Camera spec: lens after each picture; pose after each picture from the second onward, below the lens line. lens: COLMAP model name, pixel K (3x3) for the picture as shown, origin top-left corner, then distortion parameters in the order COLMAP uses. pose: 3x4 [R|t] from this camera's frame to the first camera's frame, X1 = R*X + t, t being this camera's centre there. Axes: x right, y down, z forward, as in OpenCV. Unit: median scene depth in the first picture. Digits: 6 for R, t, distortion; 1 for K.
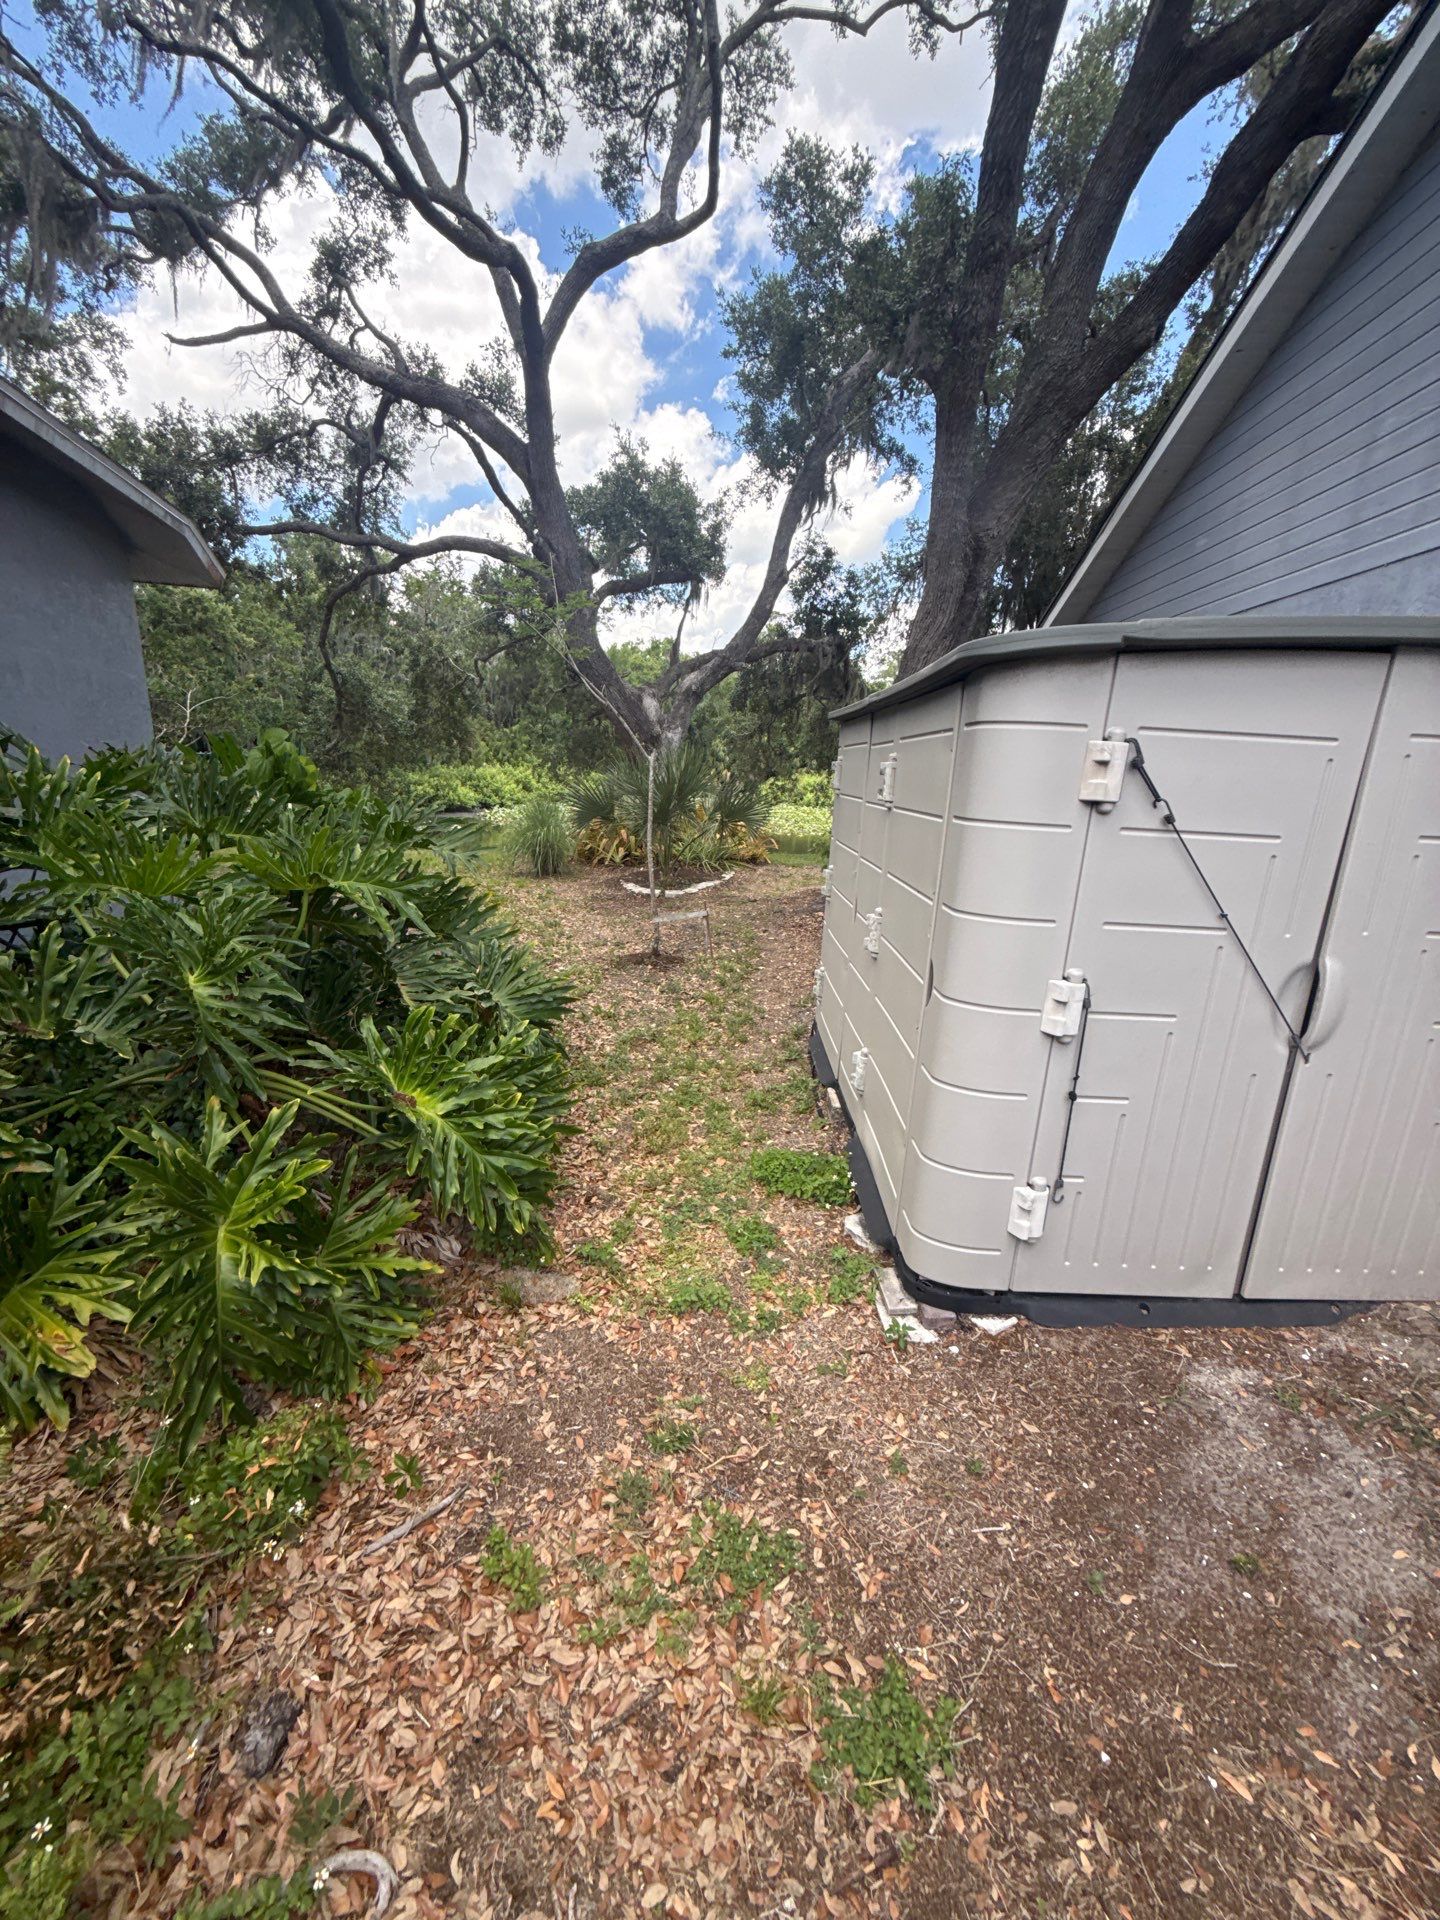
lens RADIAL K [[722.6, 0, 723.4], [0, 722.6, 957.1], [0, 0, 1]] dist [0.001333, 0.000391]
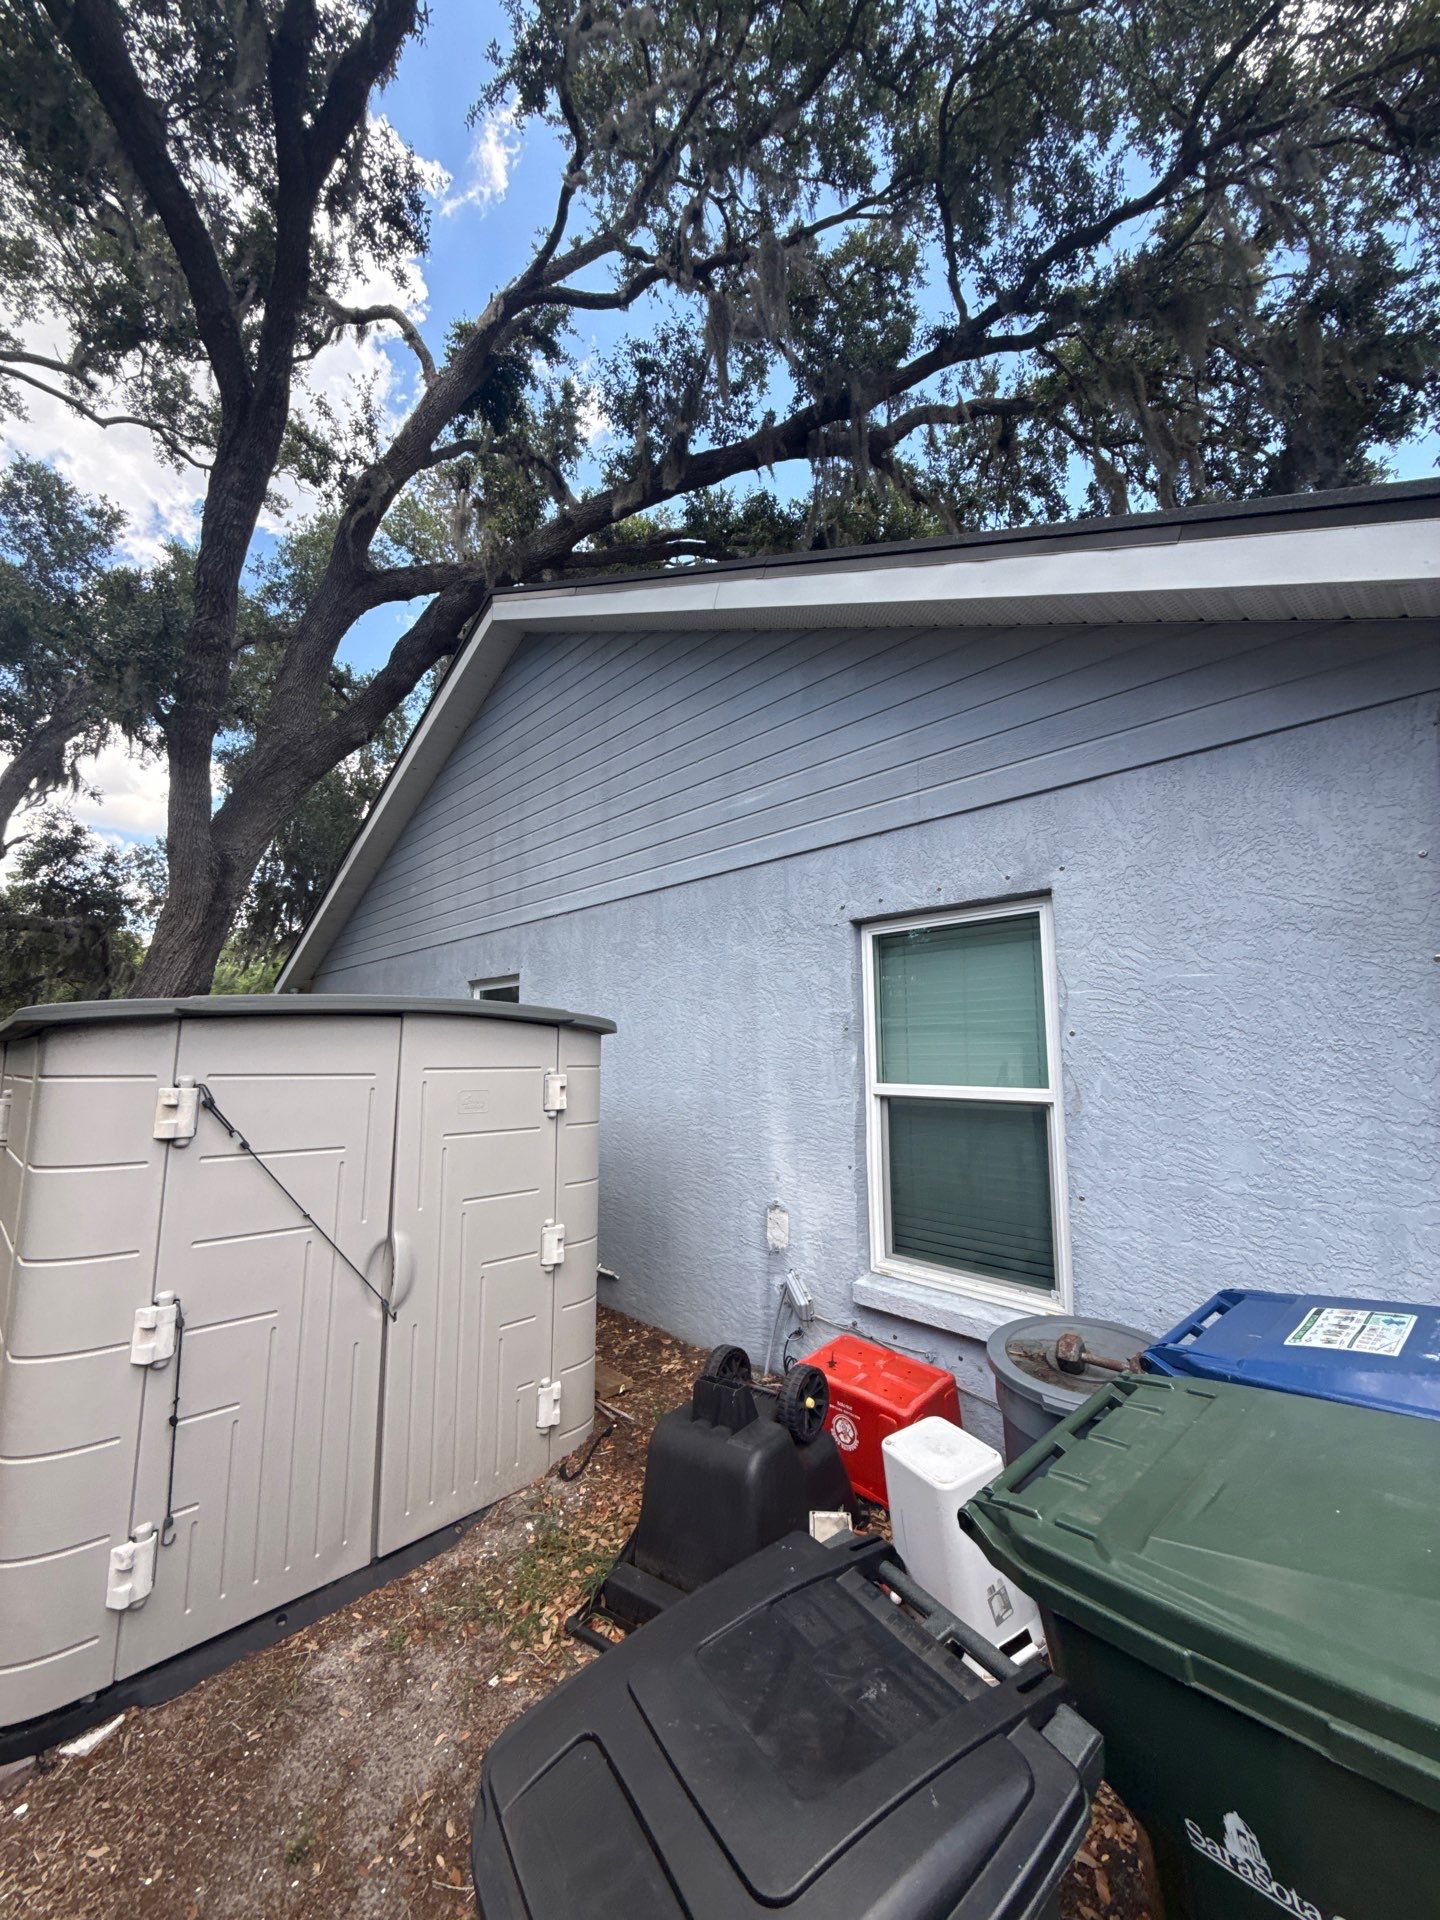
lens RADIAL K [[755.1, 0, 722.2], [0, 755.1, 966.8], [0, 0, 1]] dist [0.001488, 0.000380]
pose [[0.710829, 0.035958, 0.702445, 0.248602], [0.203373, 0.945527, -0.254202, 0.012099], [-0.673321, 0.323553, 0.664795, -0.443009]]
